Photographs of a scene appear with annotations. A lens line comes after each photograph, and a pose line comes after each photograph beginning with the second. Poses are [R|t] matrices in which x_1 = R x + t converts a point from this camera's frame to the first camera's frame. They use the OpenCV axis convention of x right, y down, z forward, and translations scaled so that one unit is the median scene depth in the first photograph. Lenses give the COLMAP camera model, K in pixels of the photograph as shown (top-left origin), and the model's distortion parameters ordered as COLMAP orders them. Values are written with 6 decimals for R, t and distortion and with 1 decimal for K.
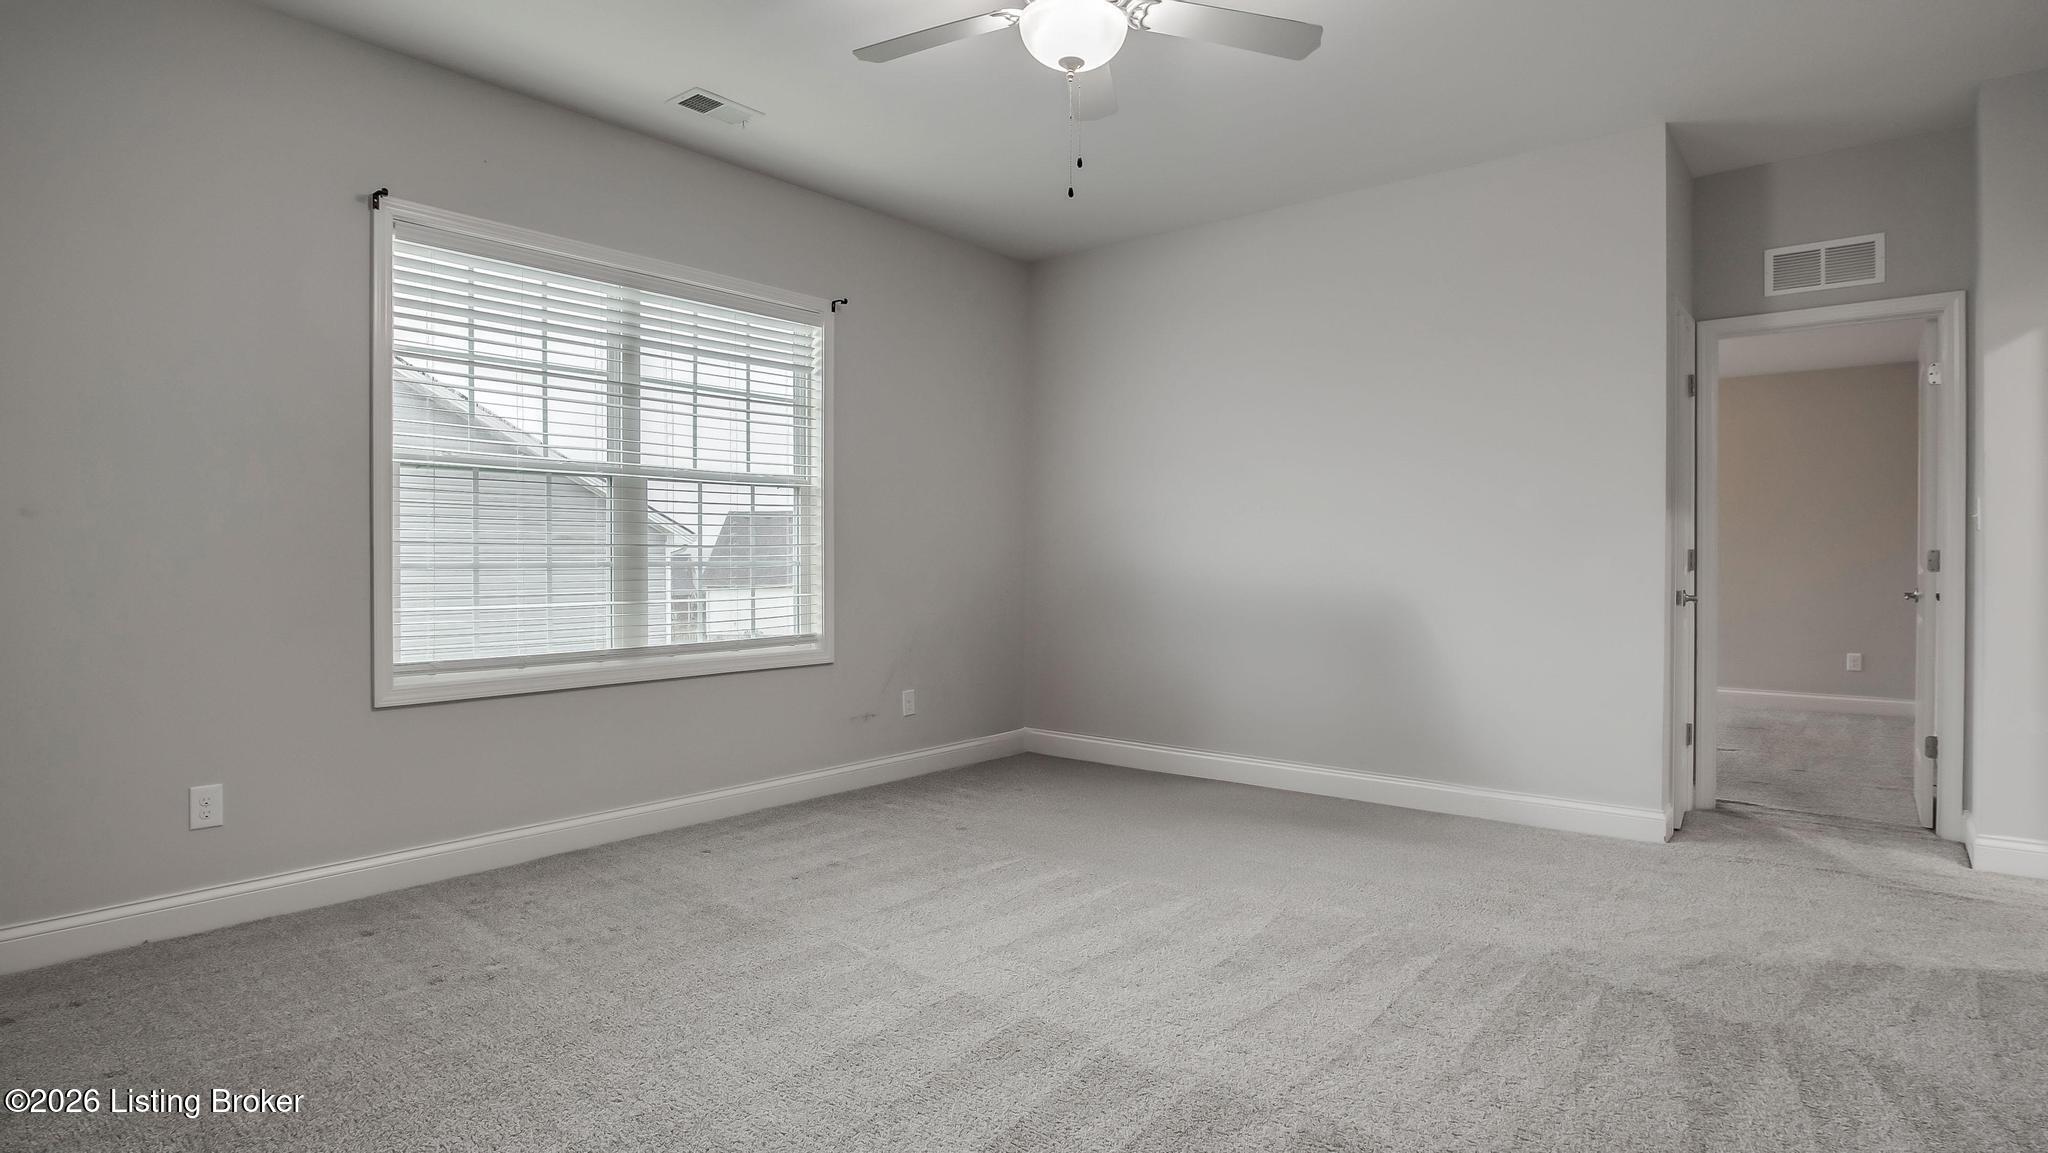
lens RADIAL K [[1079.4, 0, 1030.0], [0, 1079.4, 598.7], [0, 0, 1]] dist [-0.026365, -0.000605]
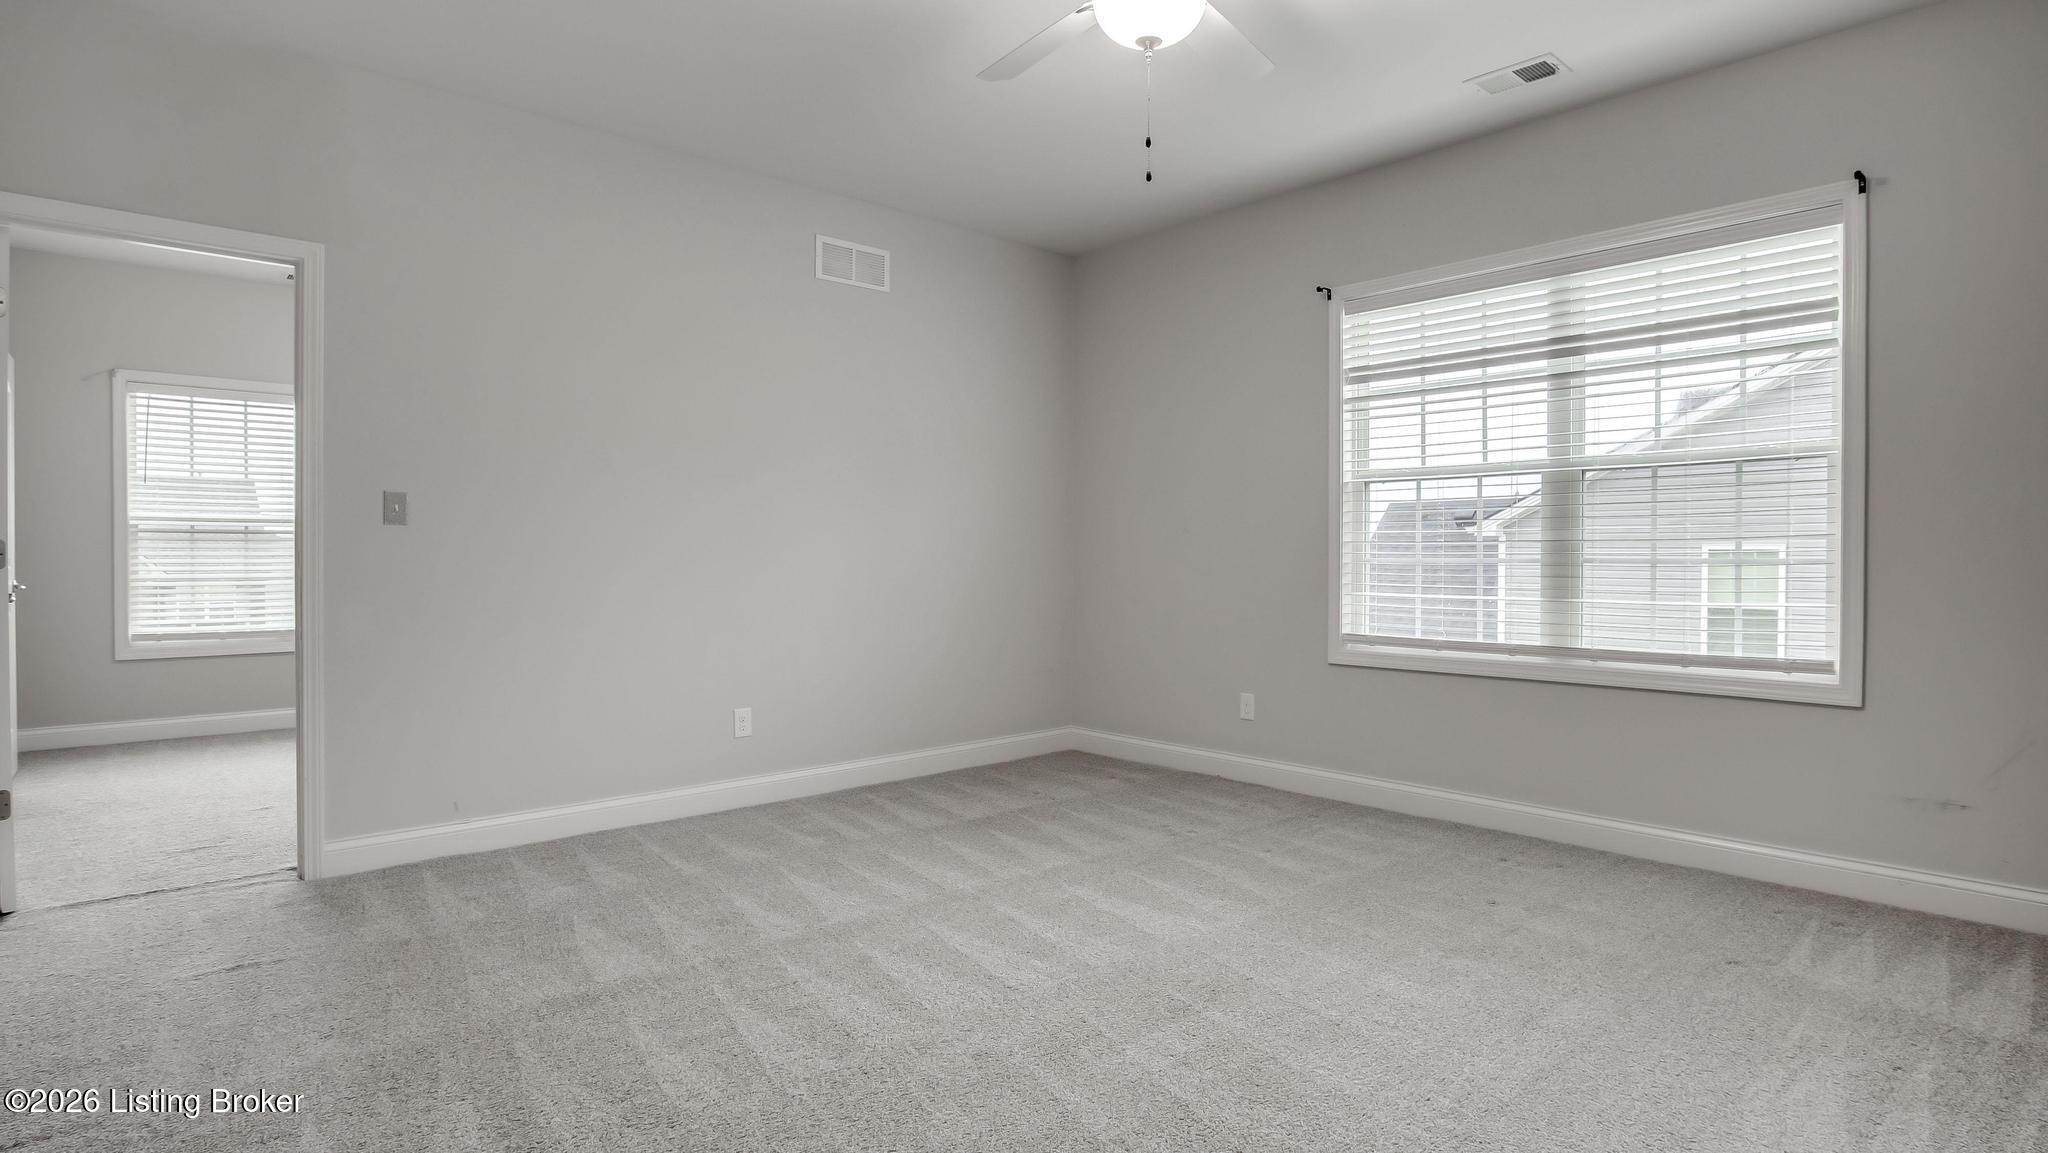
lens RADIAL K [[1055.6, 0, 1024.0], [0, 1055.6, 576.5], [0, 0, 1]] dist [-0.032059, 0.000933]
pose [[-0.158474, 0.019839, -0.987164, 0.678976], [-0.038028, 0.998934, 0.026180, -0.025125], [0.986631, 0.041689, -0.157551, 0.716824]]
